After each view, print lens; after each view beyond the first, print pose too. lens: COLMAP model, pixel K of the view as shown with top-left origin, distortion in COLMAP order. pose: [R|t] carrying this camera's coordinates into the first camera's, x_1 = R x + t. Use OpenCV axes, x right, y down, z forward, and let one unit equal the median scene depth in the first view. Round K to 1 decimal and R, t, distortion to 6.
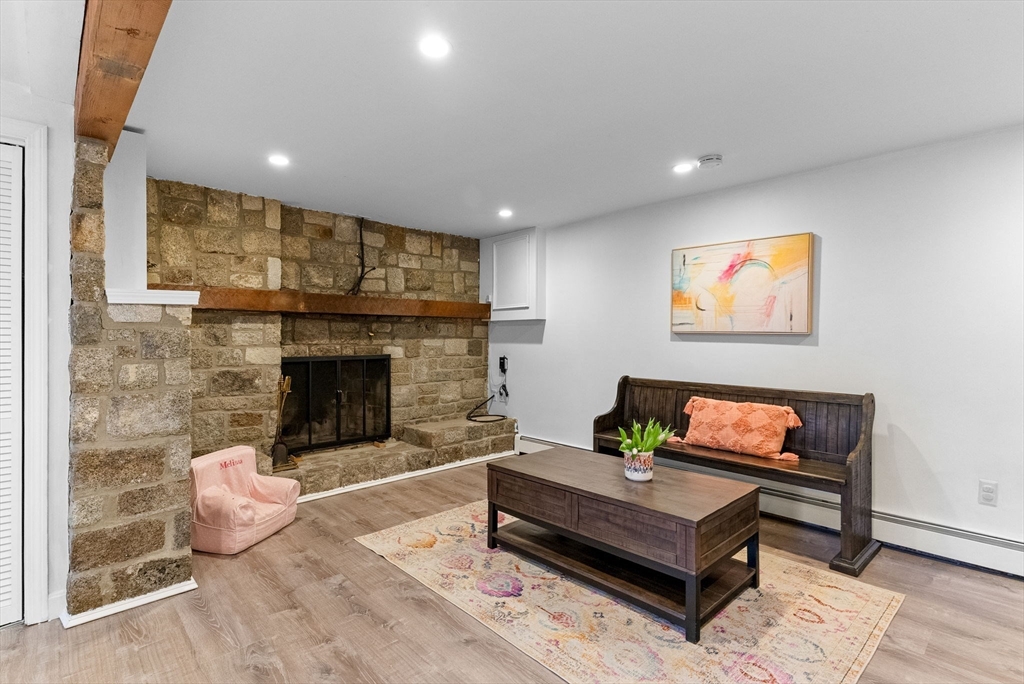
lens RADIAL K [[496.2, 0, 515.0], [0, 496.2, 339.2], [0, 0, 1]] dist [0.004075, -0.001123]
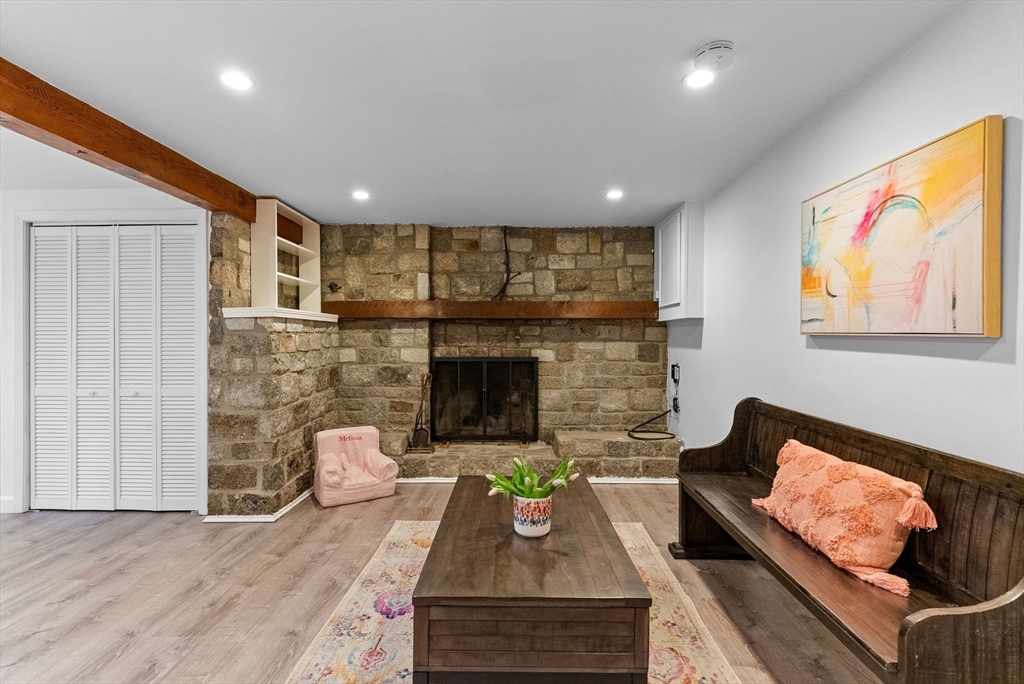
lens RADIAL K [[496.2, 0, 511.4], [0, 496.2, 343.1], [0, 0, 1]] dist [0.004075, -0.001123]
pose [[0.716171, 0.007775, -0.697882, 0.536580], [-0.005022, 0.999969, 0.005987, -0.004831], [0.697907, -0.000783, 0.716188, 0.321188]]
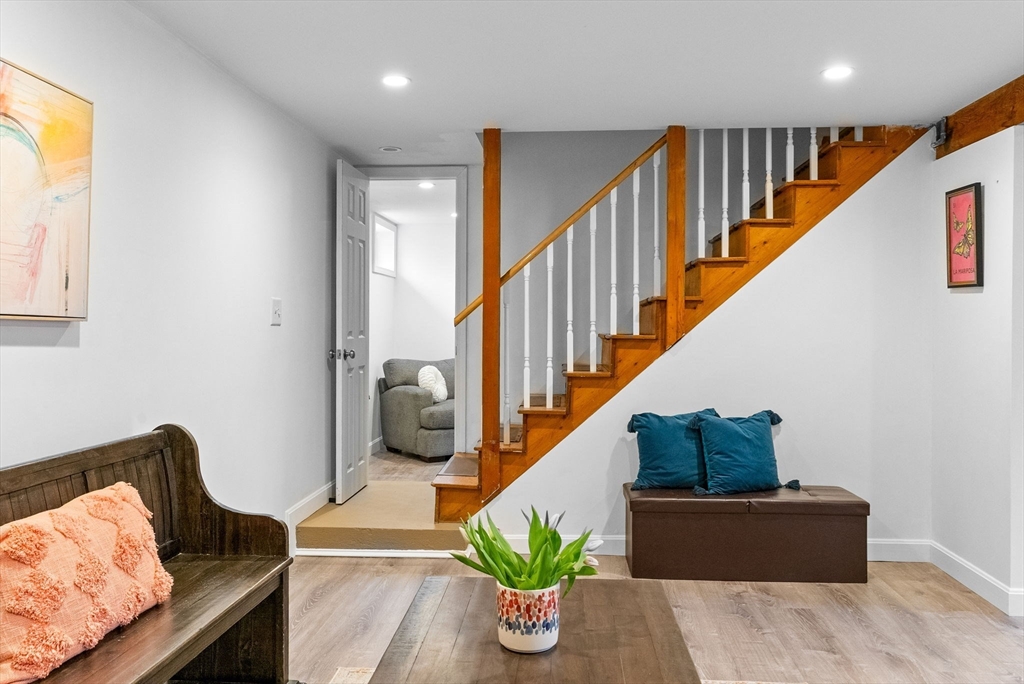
lens RADIAL K [[798.5, 0, 505.0], [0, 798.5, 322.2], [0, 0, 1]] dist [0.010685, -0.011945]
pose [[-0.666760, -0.000560, 0.745272, -0.197338], [0.002498, 0.999992, 0.002987, -0.009506], [-0.745268, 0.003853, -0.666753, 1.080537]]
